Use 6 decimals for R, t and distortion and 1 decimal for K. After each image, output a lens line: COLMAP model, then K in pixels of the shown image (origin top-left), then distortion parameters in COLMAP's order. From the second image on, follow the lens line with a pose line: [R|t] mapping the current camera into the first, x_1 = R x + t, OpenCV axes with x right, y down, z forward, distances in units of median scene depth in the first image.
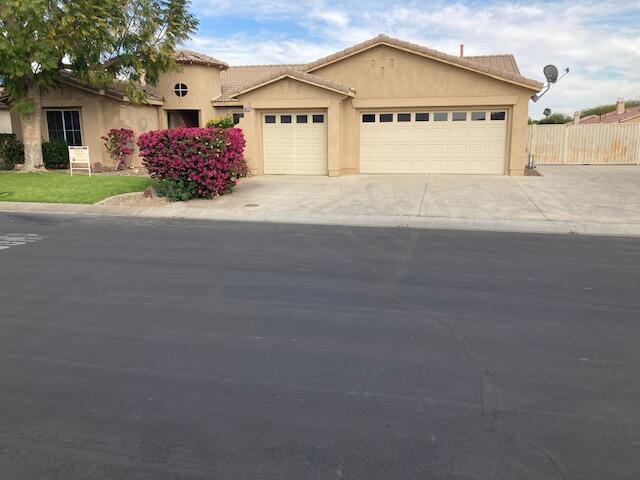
lens RADIAL K [[523.4, 0, 321.7], [0, 523.4, 243.8], [0, 0, 1]] dist [0.033984, -0.032208]
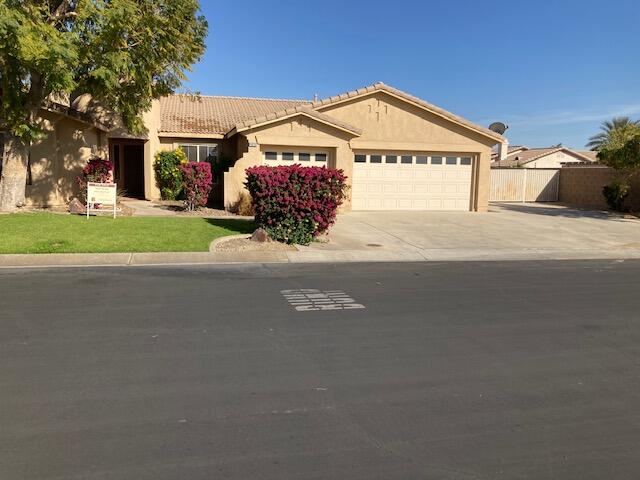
lens RADIAL K [[519.6, 0, 318.6], [0, 519.6, 238.7], [0, 0, 1]] dist [0.043206, -0.052904]
pose [[0.886552, -0.033200, 0.461435, -0.485243], [0.067438, 0.996042, -0.057903, -0.026784], [-0.457687, 0.082452, 0.885282, 0.138820]]
